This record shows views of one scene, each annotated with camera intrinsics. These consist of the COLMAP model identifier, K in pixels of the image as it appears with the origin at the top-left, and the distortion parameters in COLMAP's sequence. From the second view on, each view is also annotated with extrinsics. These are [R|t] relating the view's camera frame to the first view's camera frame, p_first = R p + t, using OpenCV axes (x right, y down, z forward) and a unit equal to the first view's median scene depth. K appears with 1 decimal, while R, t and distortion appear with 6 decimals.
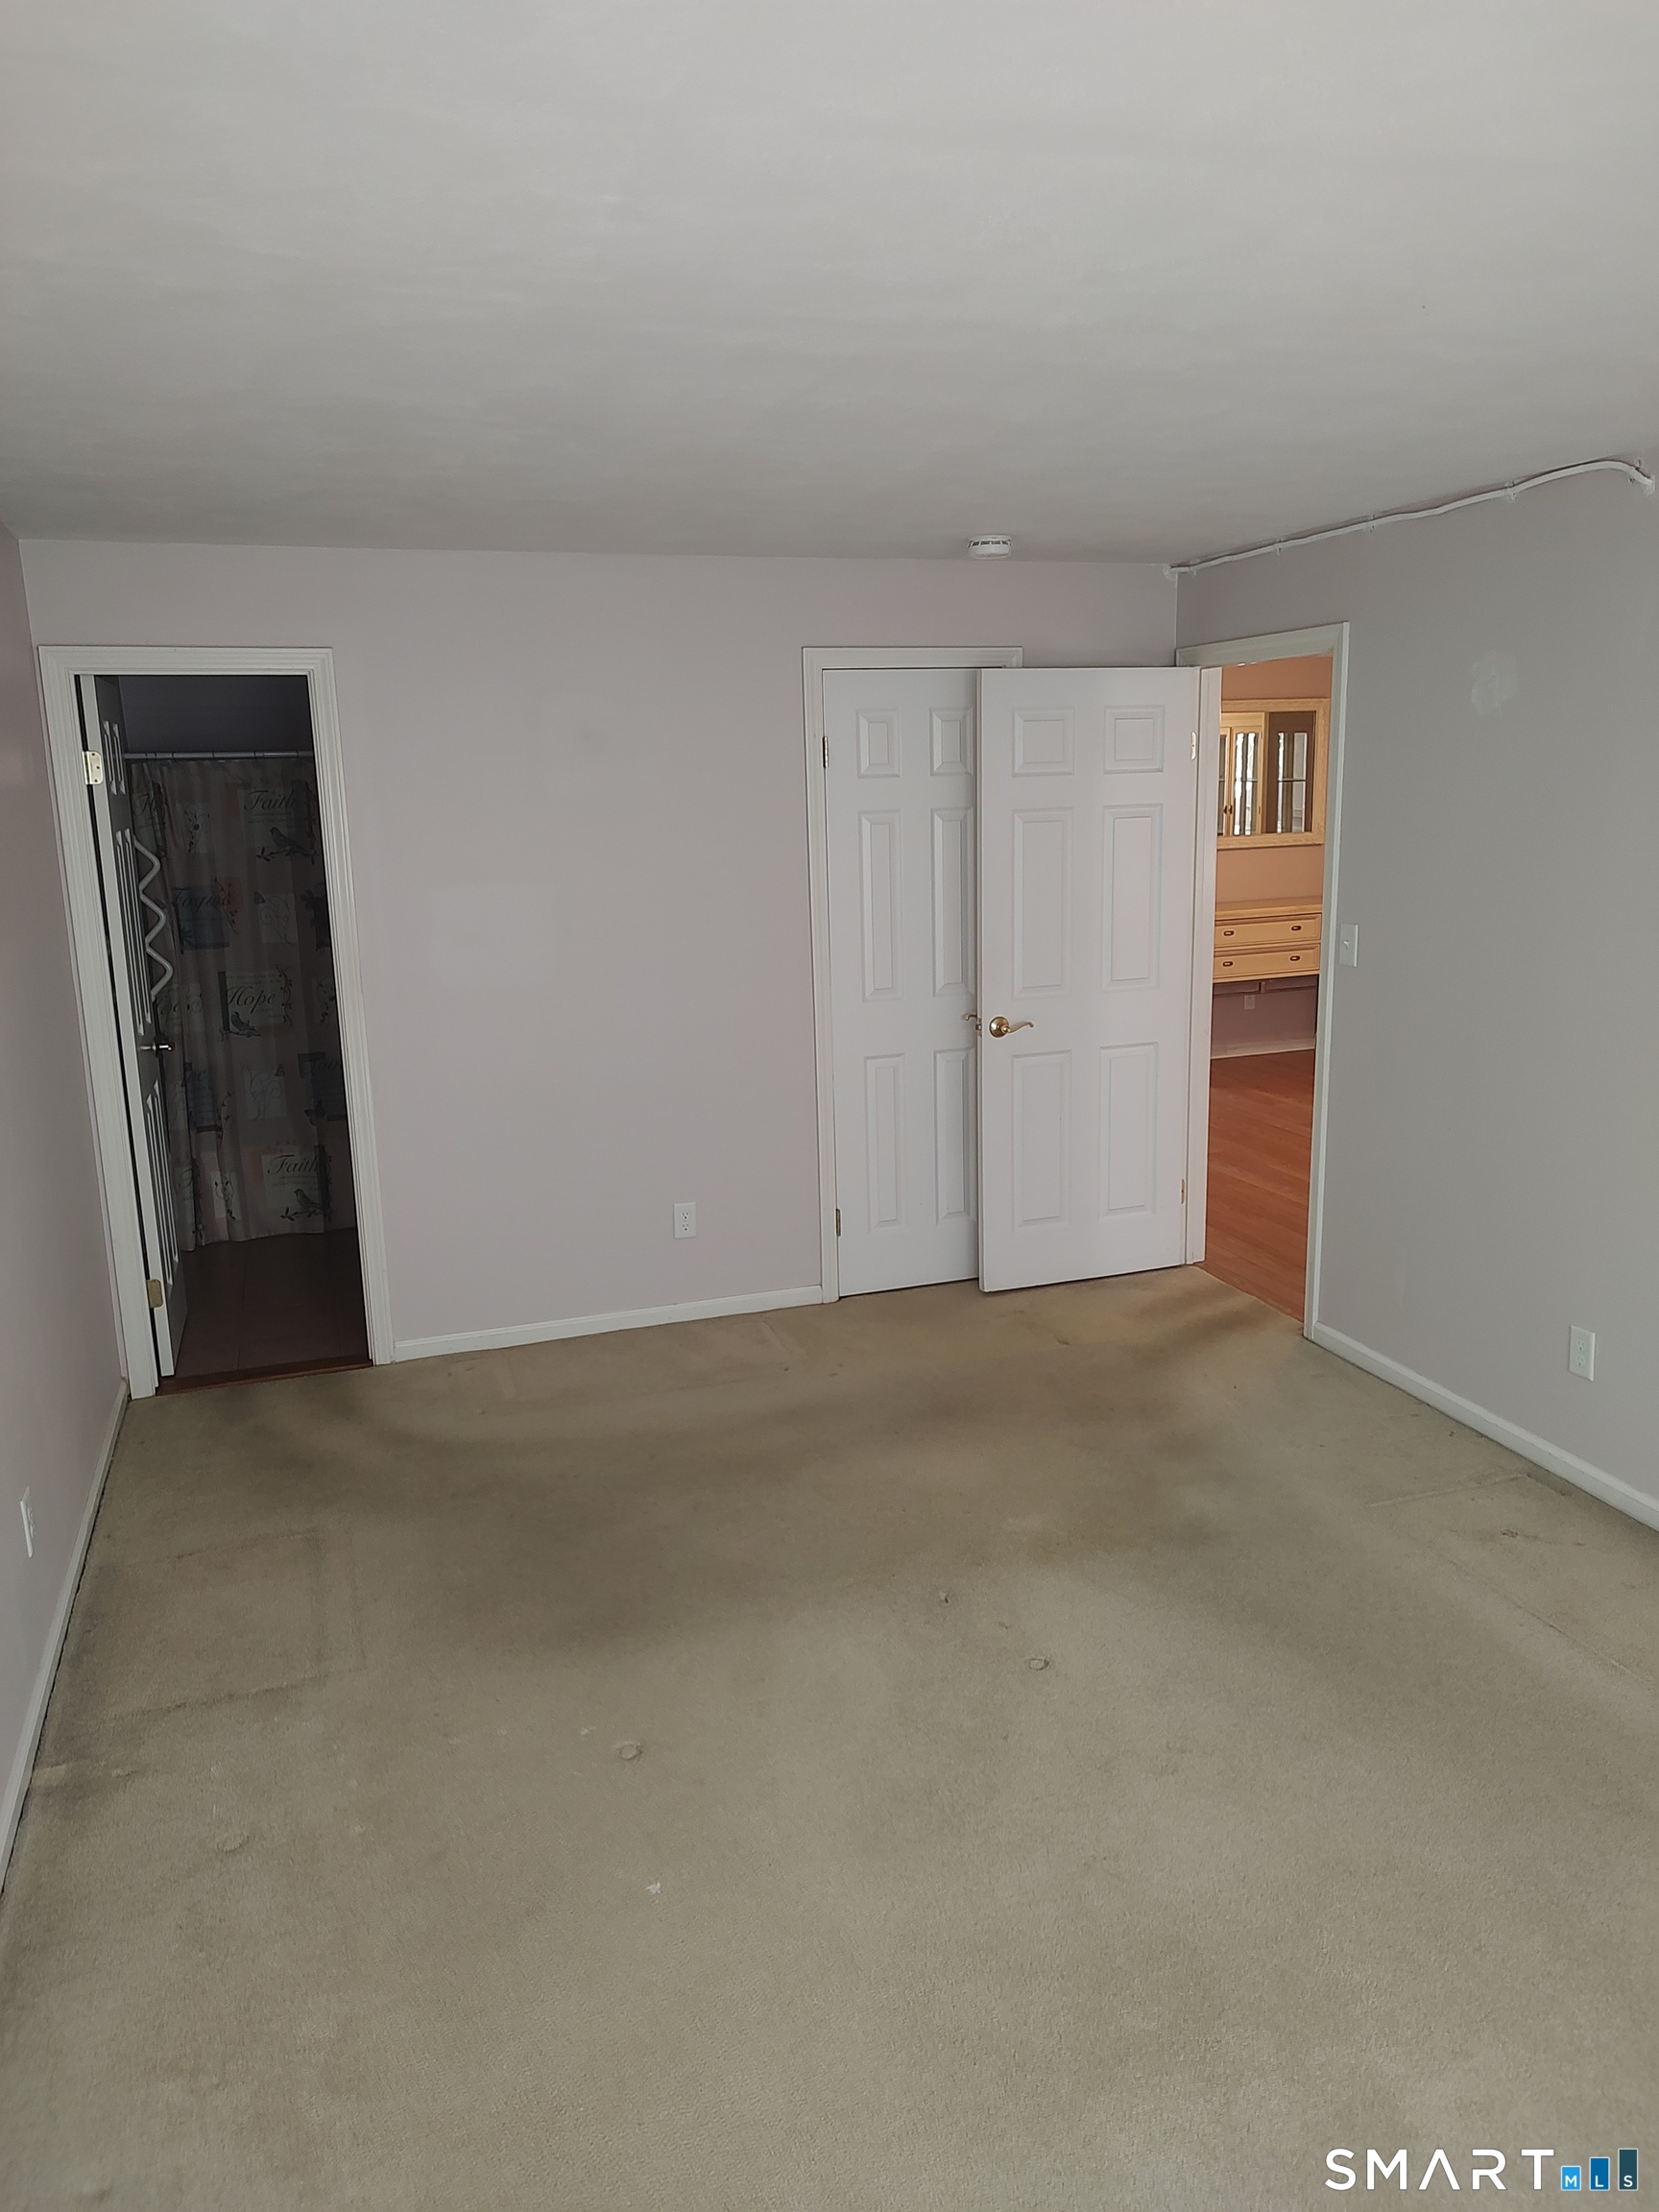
lens RADIAL K [[1577.9, 0, 829.1], [0, 1577.9, 1104.9], [0, 0, 1]] dist [-0.006504, -0.000740]
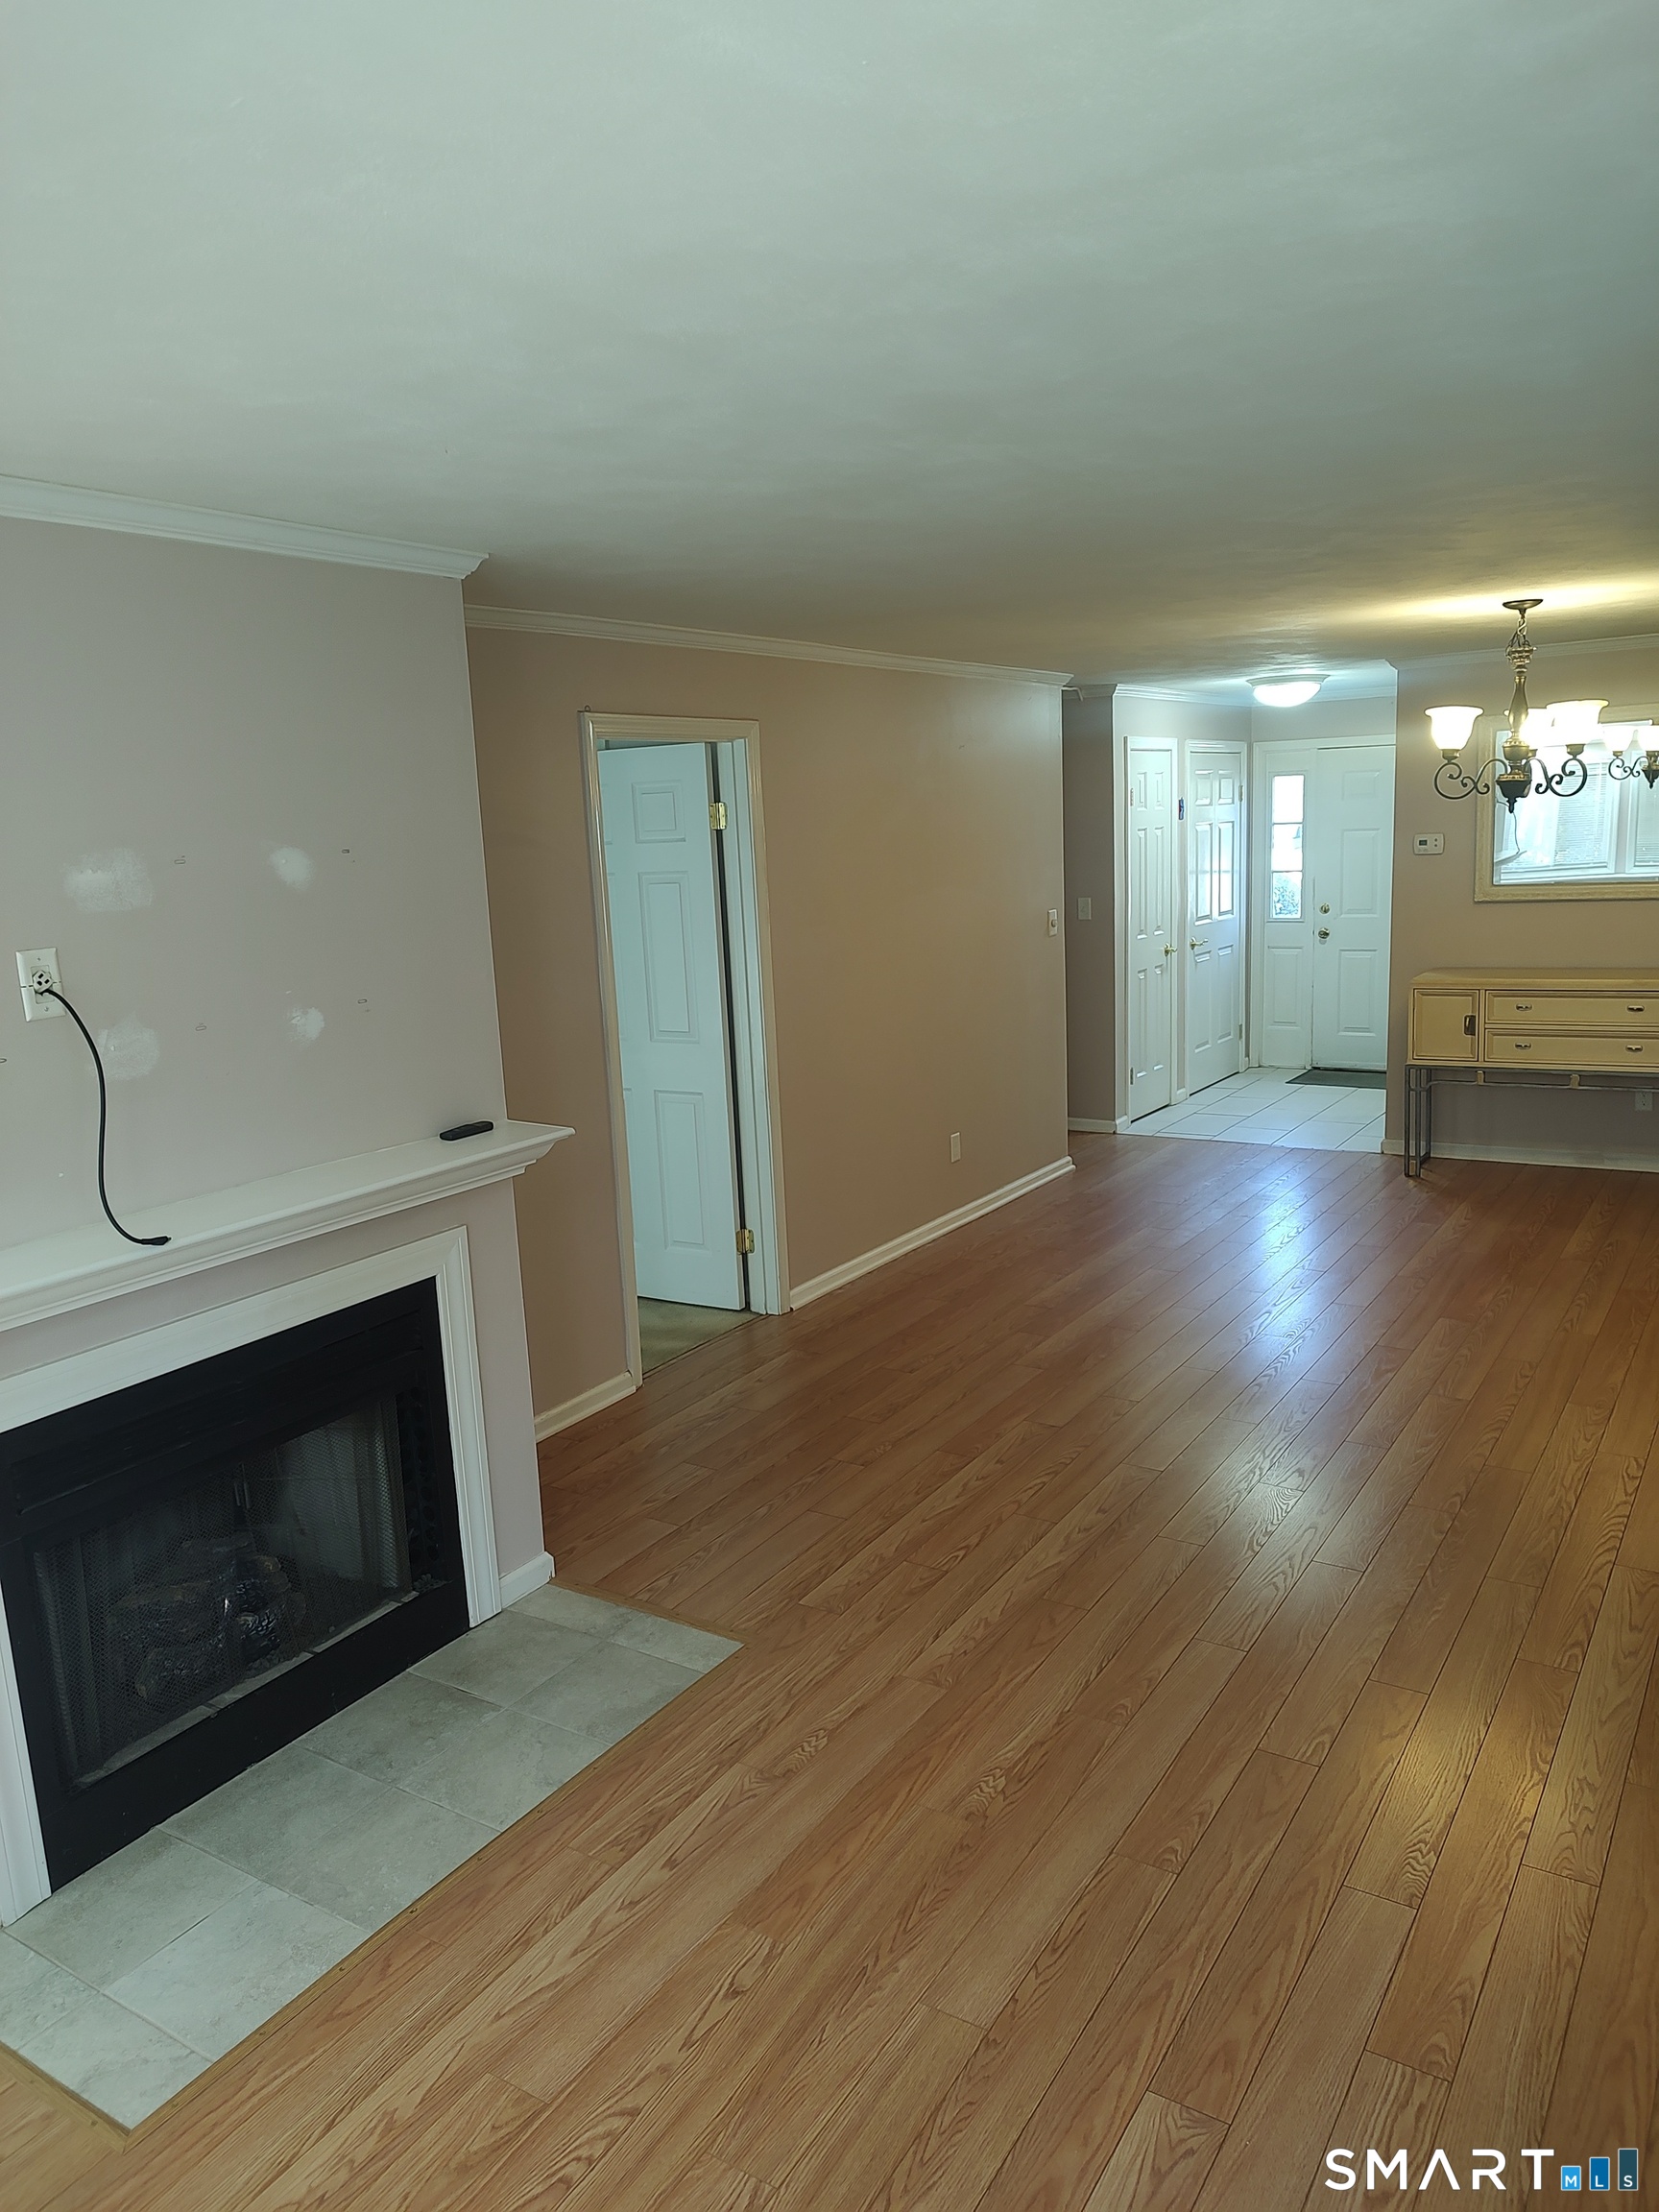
lens RADIAL K [[1577.9, 0, 832.6], [0, 1577.9, 1108.2], [0, 0, 1]] dist [-0.006504, -0.000740]
pose [[0.633712, 0.139973, -0.760800, 0.637552], [-0.130545, 0.988739, 0.073171, -0.070920], [0.762475, 0.052950, 0.644848, 0.227905]]
